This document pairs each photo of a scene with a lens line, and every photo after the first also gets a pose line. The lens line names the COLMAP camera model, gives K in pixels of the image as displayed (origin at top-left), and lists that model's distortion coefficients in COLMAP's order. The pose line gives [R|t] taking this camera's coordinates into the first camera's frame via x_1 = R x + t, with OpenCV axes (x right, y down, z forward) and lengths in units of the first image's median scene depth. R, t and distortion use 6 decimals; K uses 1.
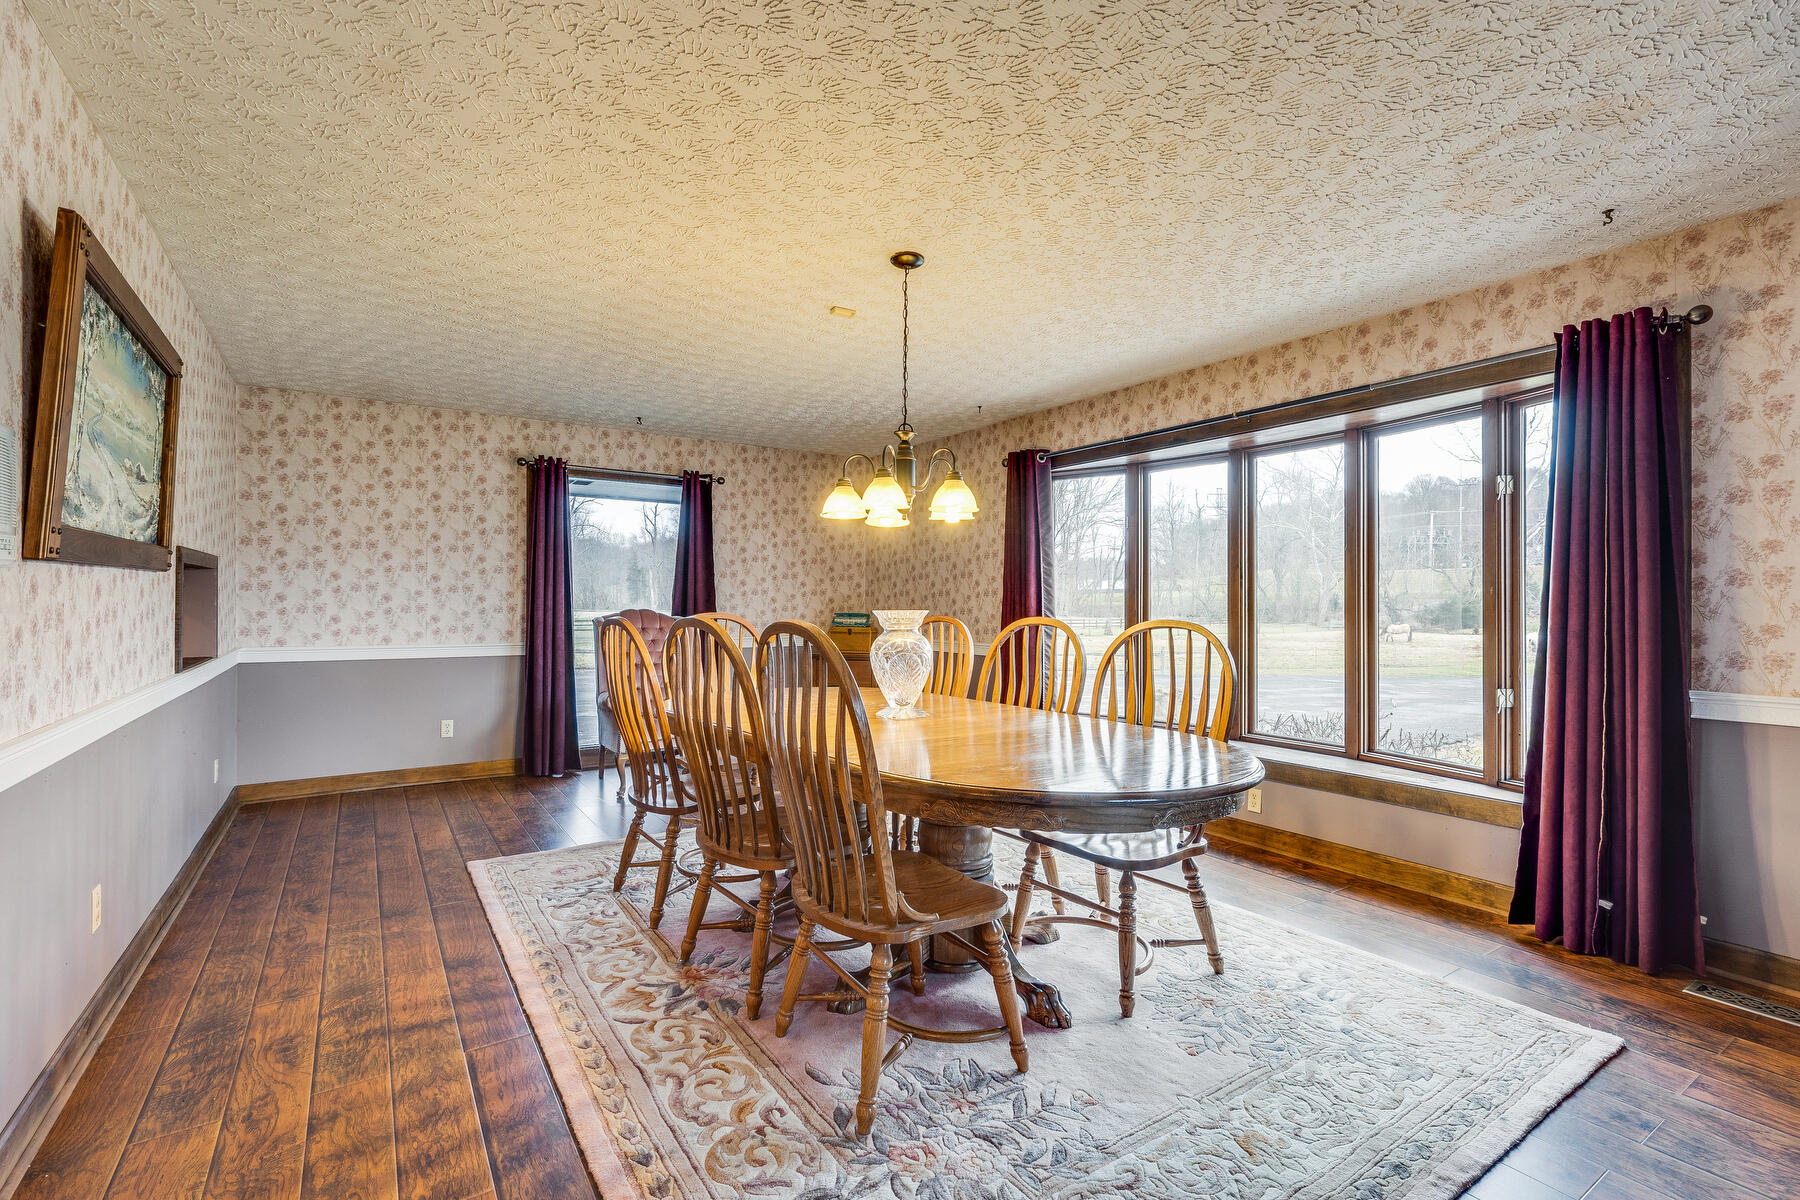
lens RADIAL K [[831.6, 0, 900.0], [0, 831.6, 600.0], [0, 0, 1]] dist [-0.001226, 0.000022]
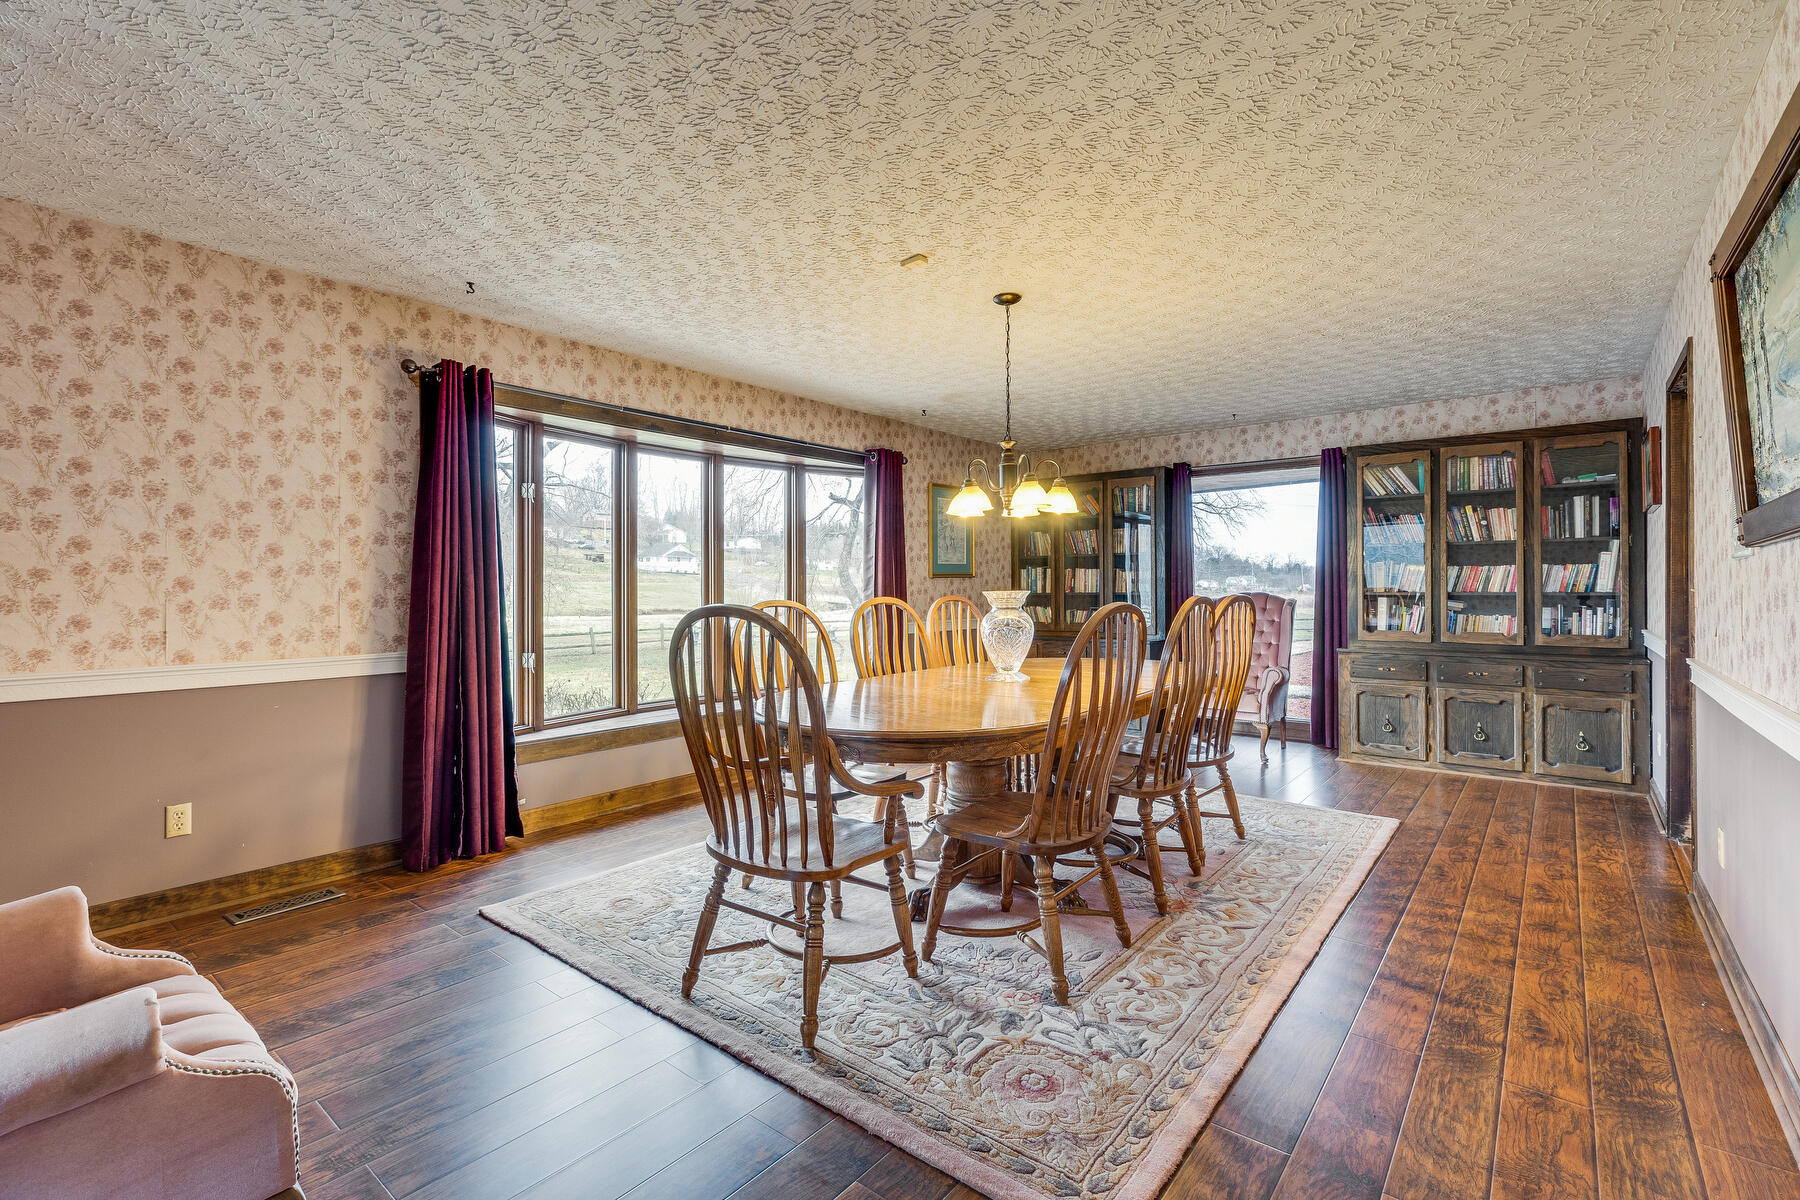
lens RADIAL K [[812.8, 0, 900.9], [0, 812.8, 589.2], [0, 0, 1]] dist [-0.009258, 0.000091]
pose [[-0.308435, -0.004680, 0.951234, -1.088369], [-0.002381, 0.999989, 0.004148, 0.006276], [-0.951242, -0.000986, -0.308442, 1.553915]]
